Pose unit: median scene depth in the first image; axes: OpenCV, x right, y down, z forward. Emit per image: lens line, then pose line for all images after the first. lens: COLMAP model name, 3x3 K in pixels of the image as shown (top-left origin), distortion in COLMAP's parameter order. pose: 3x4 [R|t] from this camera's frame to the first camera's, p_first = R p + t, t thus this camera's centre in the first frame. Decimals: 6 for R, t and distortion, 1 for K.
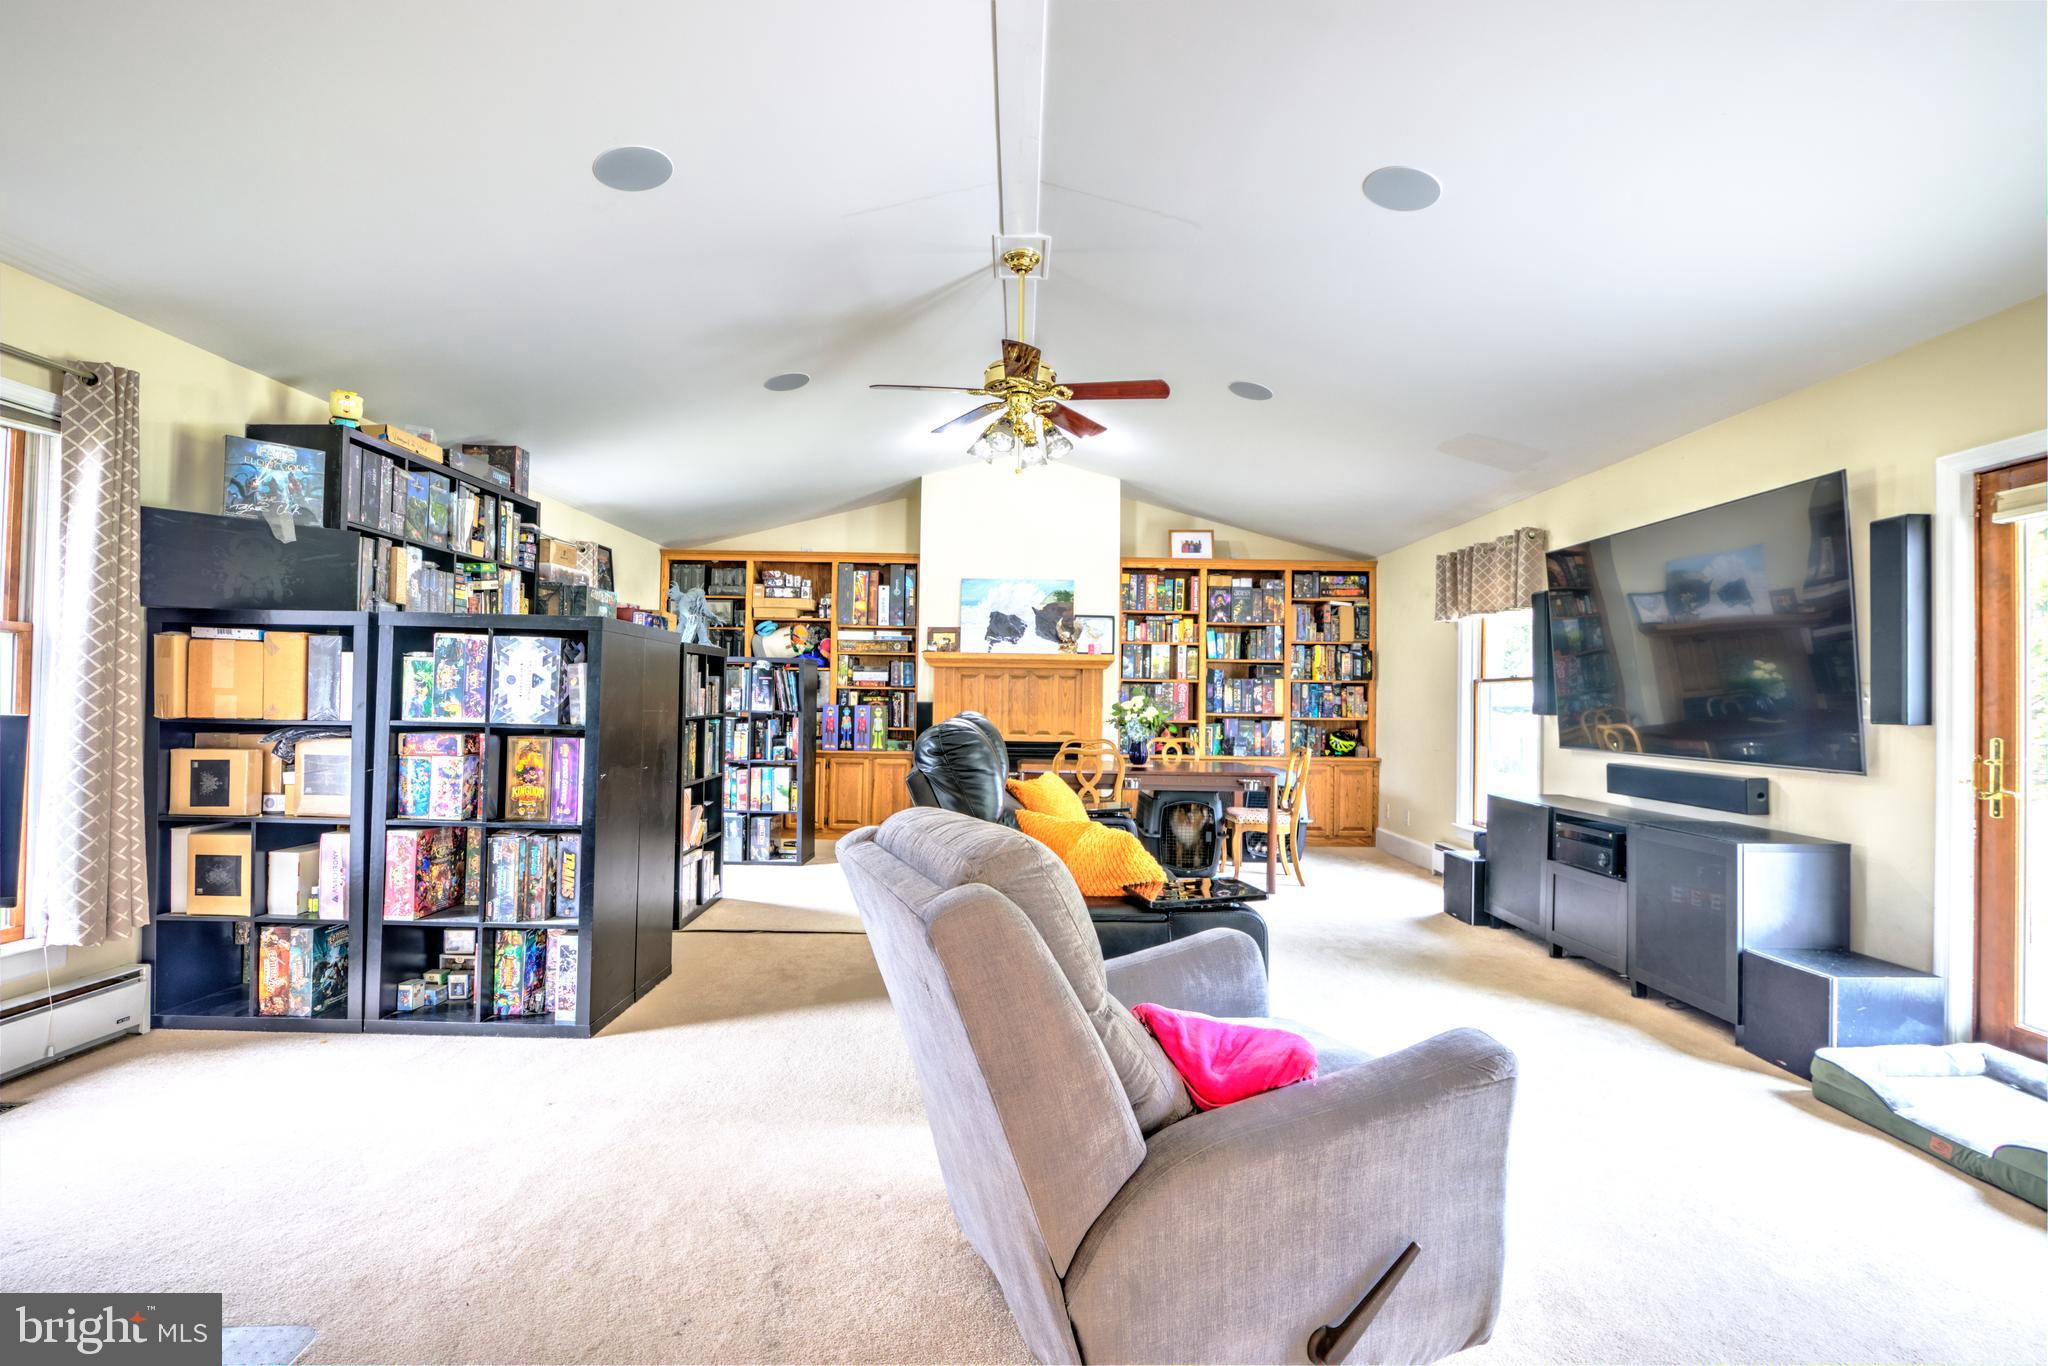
lens RADIAL K [[947.4, 0, 1032.5], [0, 947.4, 685.4], [0, 0, 1]] dist [-0.022046, 0.002973]
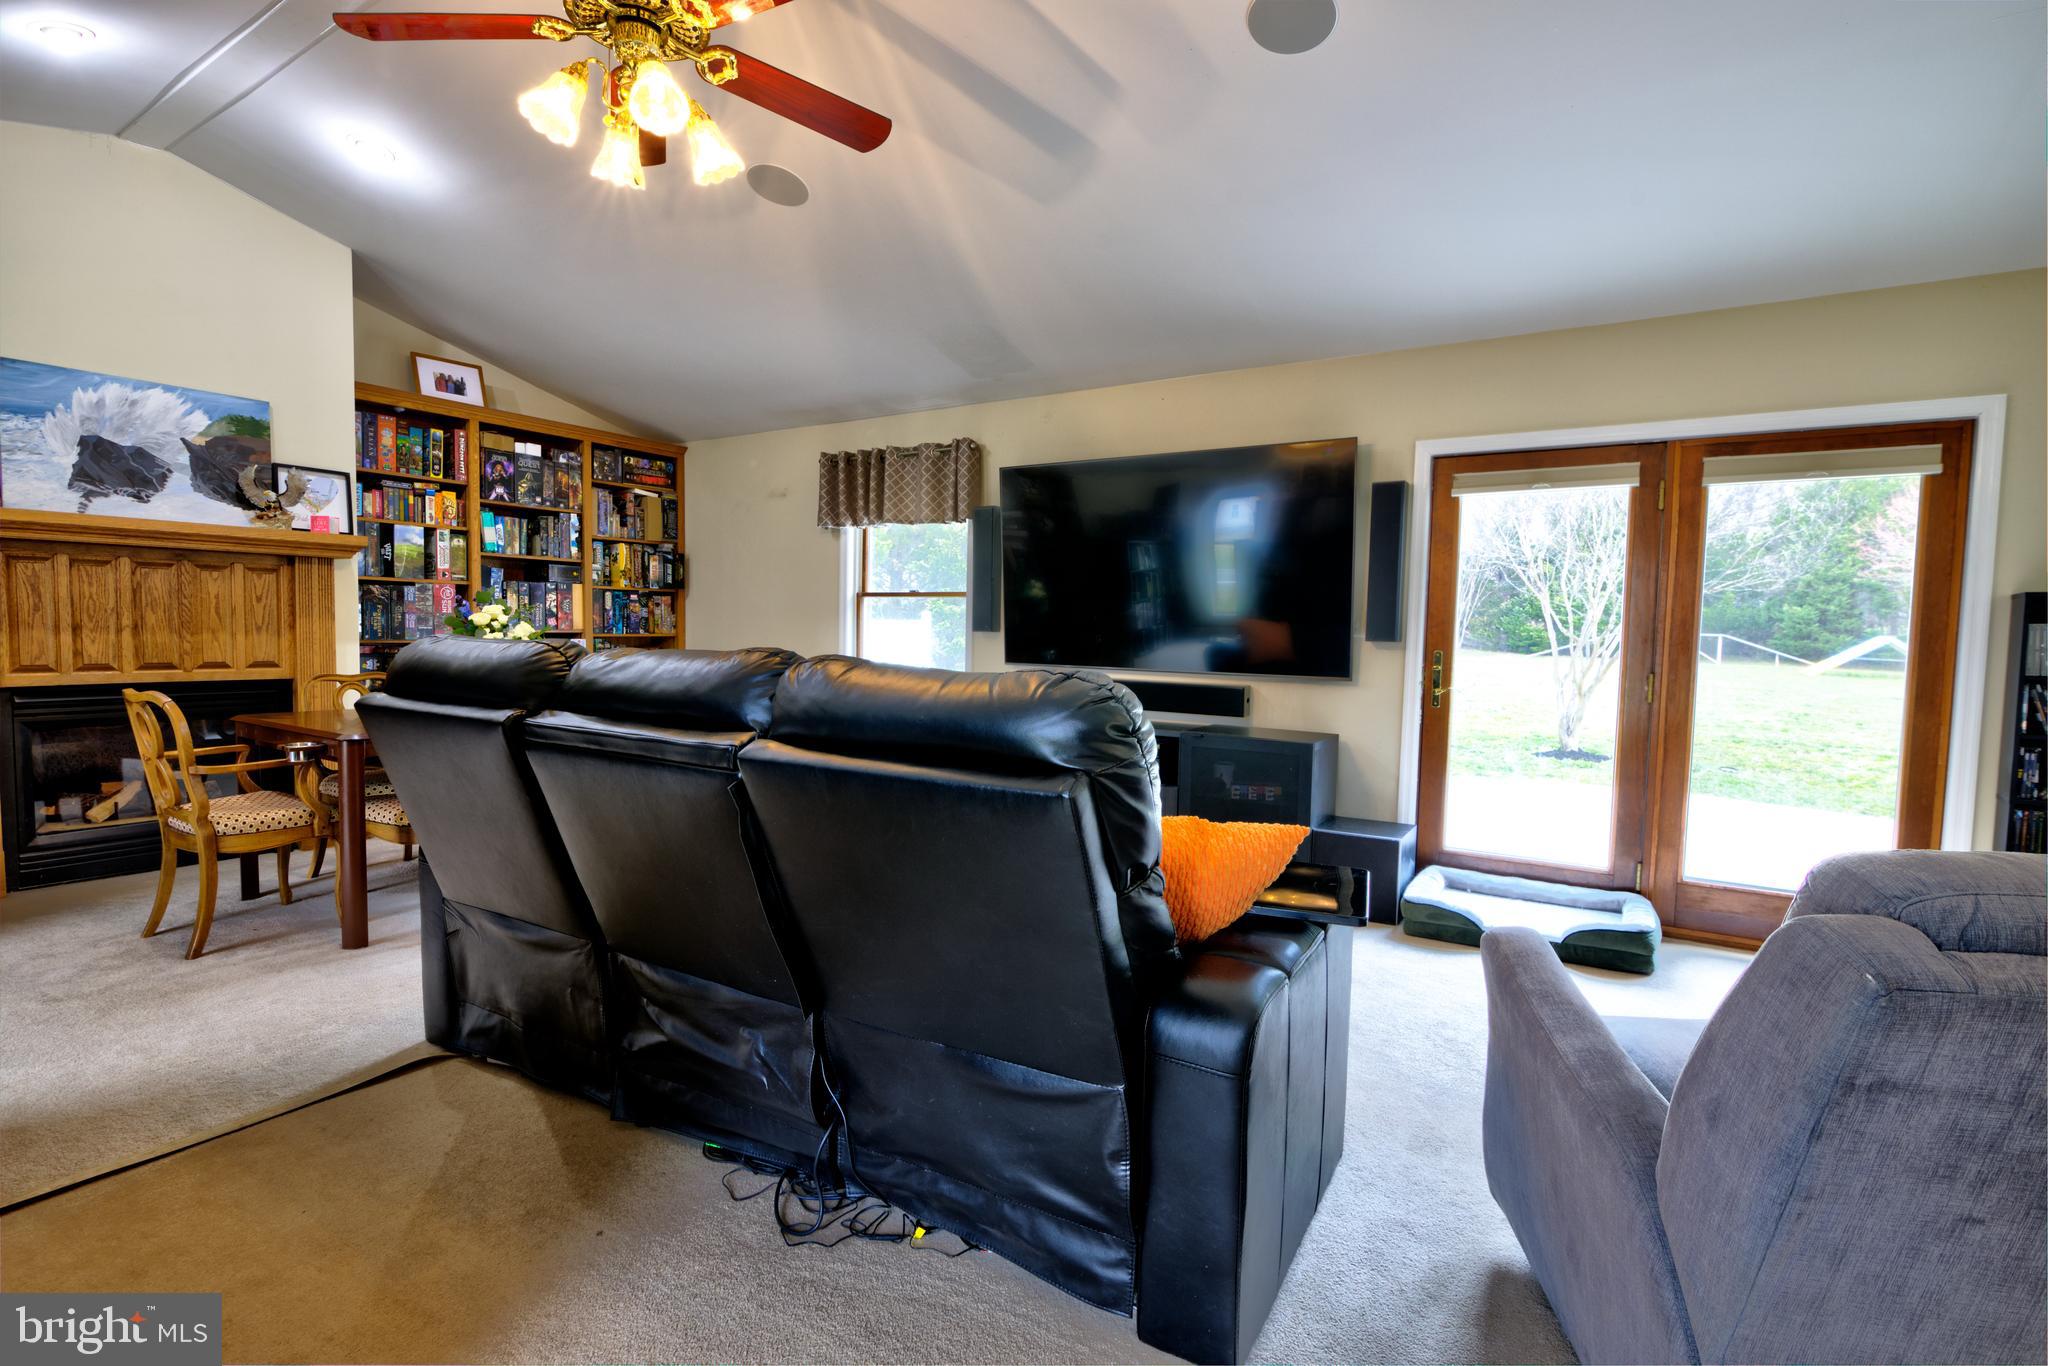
lens RADIAL K [[947.4, 0, 1029.5], [0, 947.4, 688.0], [0, 0, 1]] dist [-0.022046, 0.002973]
pose [[0.547342, -0.056012, 0.835033, -0.181876], [-0.027483, 0.996017, 0.084825, 0.002519], [-0.836458, -0.069378, 0.543622, 0.272346]]
